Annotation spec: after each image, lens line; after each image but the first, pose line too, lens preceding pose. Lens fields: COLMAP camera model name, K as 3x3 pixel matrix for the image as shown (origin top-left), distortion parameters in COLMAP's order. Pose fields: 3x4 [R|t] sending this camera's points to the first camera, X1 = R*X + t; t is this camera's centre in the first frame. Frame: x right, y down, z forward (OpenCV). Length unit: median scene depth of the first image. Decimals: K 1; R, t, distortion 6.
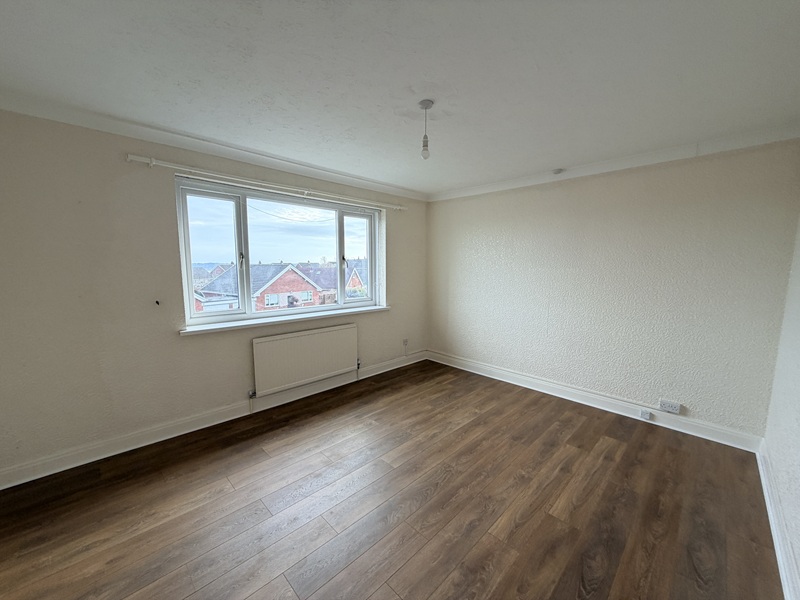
lens RADIAL K [[330.7, 0, 399.0], [0, 330.7, 296.5], [0, 0, 1]] dist [0.000929, -0.000872]
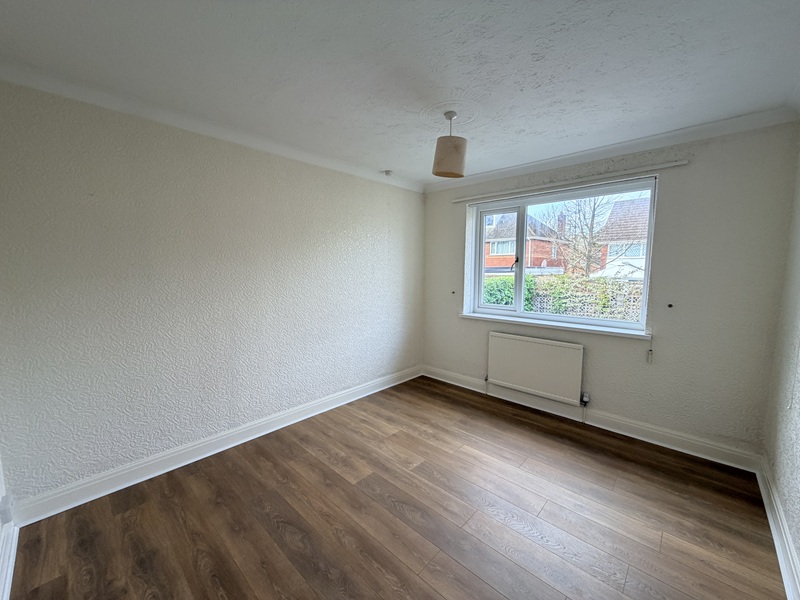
lens RADIAL K [[316.8, 0, 404.0], [0, 316.8, 299.1], [0, 0, 1]] dist [-0.000692, 0.000906]
pose [[0.027080, 0.094948, -0.995114, 0.705666], [-0.090035, 0.991665, 0.092169, -0.065080], [0.995570, 0.087099, 0.035403, 0.705706]]
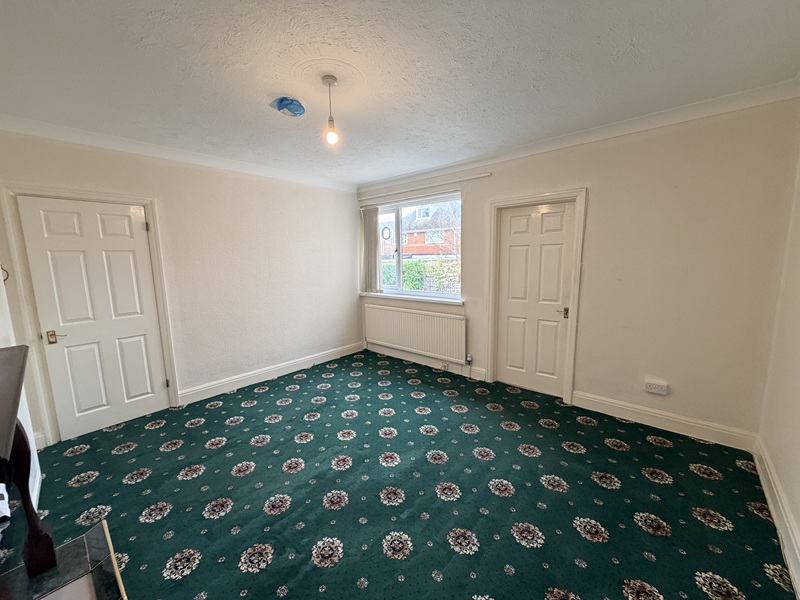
lens RADIAL K [[316.8, 0, 393.6], [0, 316.8, 303.7], [0, 0, 1]] dist [-0.000692, 0.000906]
pose [[0.002008, 0.142227, -0.989832, 0.939411], [-0.063749, 0.987839, 0.141811, -0.084155], [0.997964, 0.062816, 0.011050, 0.983611]]
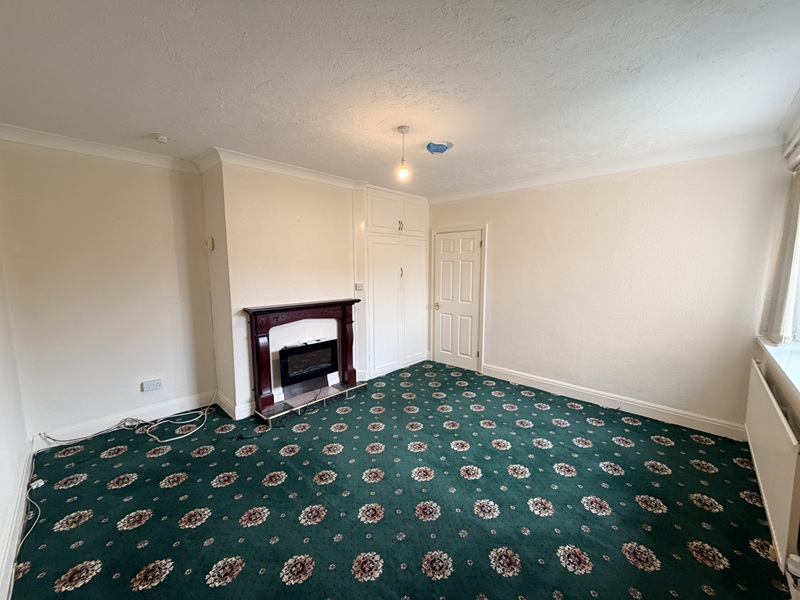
lens RADIAL K [[316.8, 0, 400.4], [0, 316.8, 303.6], [0, 0, 1]] dist [-0.000692, 0.000906]
pose [[-0.999695, -0.005629, 0.024053, 0.327312], [-0.000775, 0.980355, 0.197242, -0.143031], [-0.024691, 0.197163, -0.980060, 1.608750]]
